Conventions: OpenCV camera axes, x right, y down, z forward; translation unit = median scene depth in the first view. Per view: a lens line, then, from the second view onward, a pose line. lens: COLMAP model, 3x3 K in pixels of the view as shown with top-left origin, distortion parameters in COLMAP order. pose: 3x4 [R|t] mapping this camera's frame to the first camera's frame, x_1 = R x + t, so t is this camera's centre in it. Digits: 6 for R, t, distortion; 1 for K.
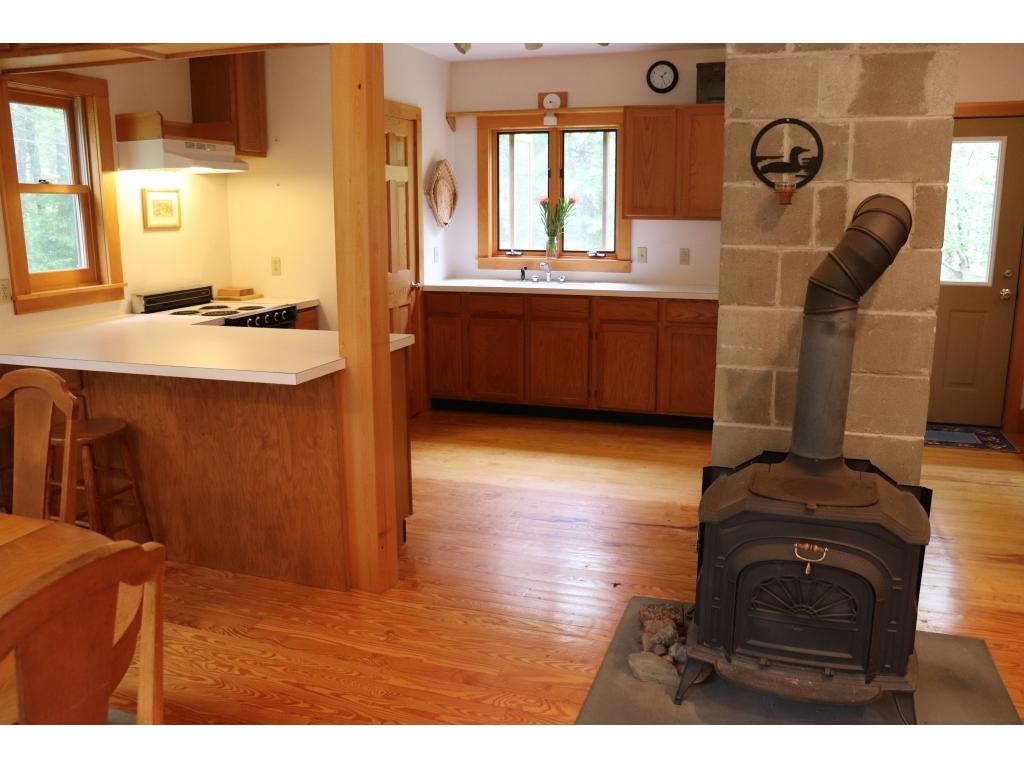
lens RADIAL K [[850.5, 0, 512.0], [0, 850.5, 384.0], [0, 0, 1]] dist [-0.081775, 0.005257]
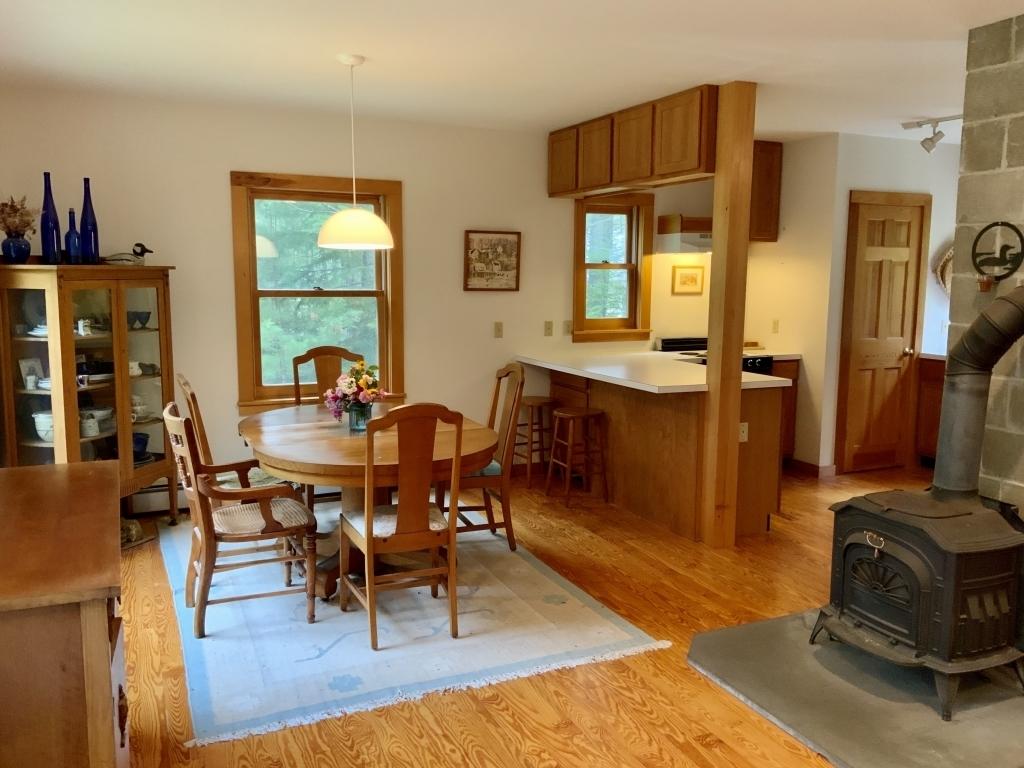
lens RADIAL K [[835.1, 0, 491.5], [0, 835.1, 407.4], [0, 0, 1]] dist [0.006223, -0.001930]
pose [[0.674887, 0.127302, -0.726858, 0.504028], [-0.159302, 0.986915, 0.024936, 0.027358], [0.720521, 0.098961, 0.686335, -0.240204]]
